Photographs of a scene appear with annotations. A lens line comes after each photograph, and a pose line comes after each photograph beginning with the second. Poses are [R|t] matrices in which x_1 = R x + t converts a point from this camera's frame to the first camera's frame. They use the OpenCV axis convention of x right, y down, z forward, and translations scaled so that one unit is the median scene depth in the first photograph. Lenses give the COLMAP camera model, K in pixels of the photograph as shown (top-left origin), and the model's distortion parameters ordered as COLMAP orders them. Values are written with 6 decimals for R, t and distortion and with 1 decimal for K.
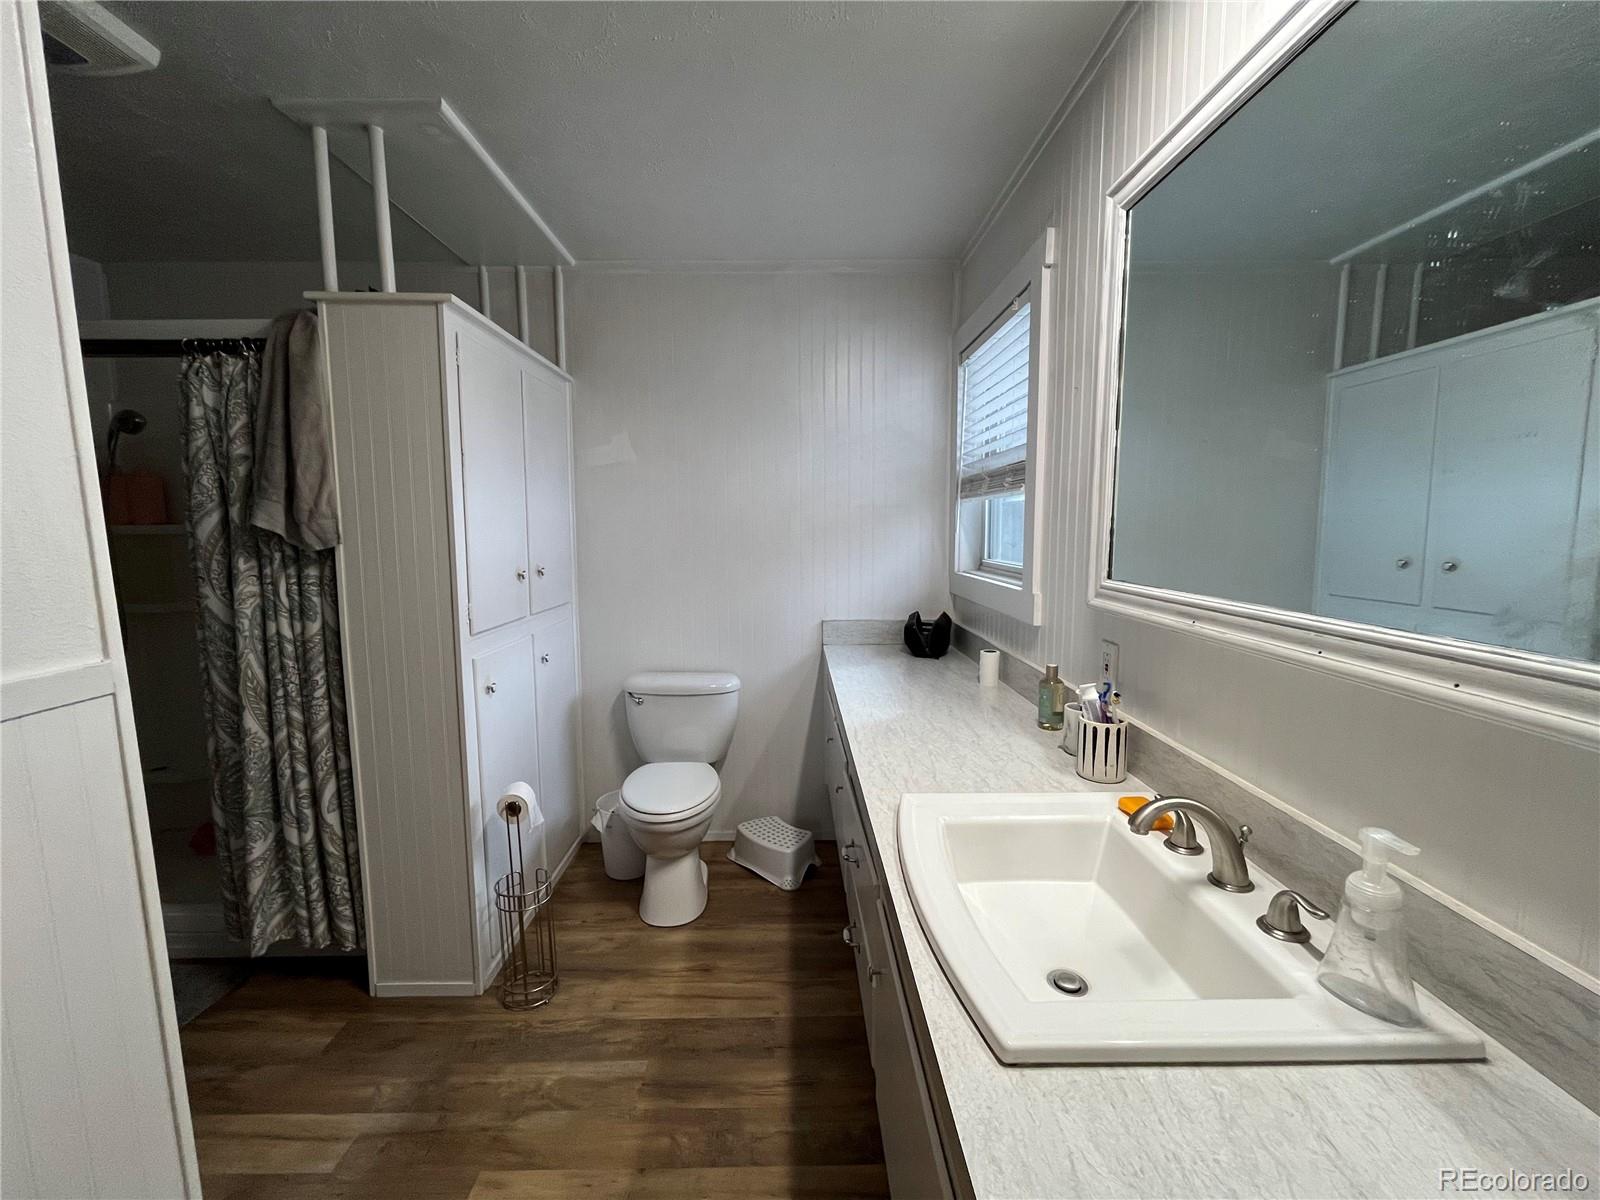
lens RADIAL K [[654.3, 0, 795.8], [0, 654.3, 601.4], [0, 0, 1]] dist [-0.001970, -0.000807]
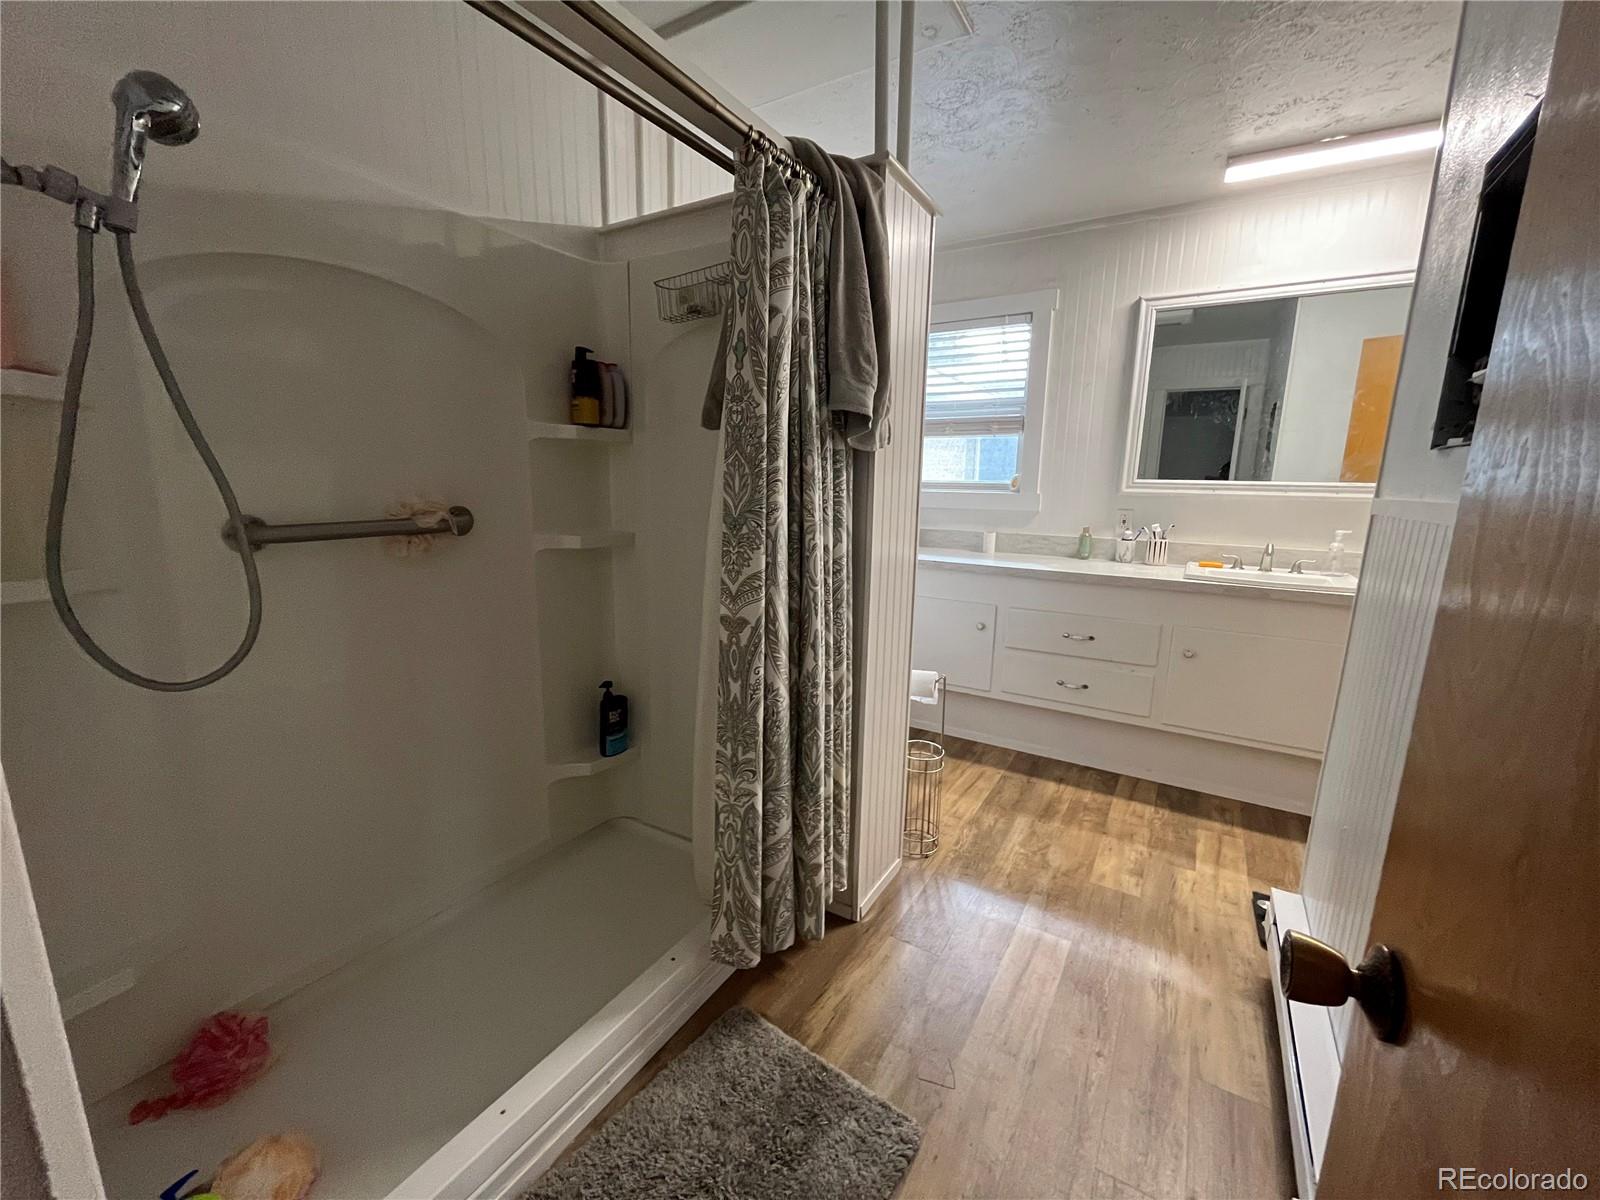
lens RADIAL K [[654.3, 0, 797.0], [0, 654.3, 602.0], [0, 0, 1]] dist [-0.001970, -0.000807]
pose [[0.533042, -0.146781, 0.833259, -1.712012], [0.078835, 0.989169, 0.123814, 0.010706], [-0.842408, -0.000308, 0.538840, 0.659876]]
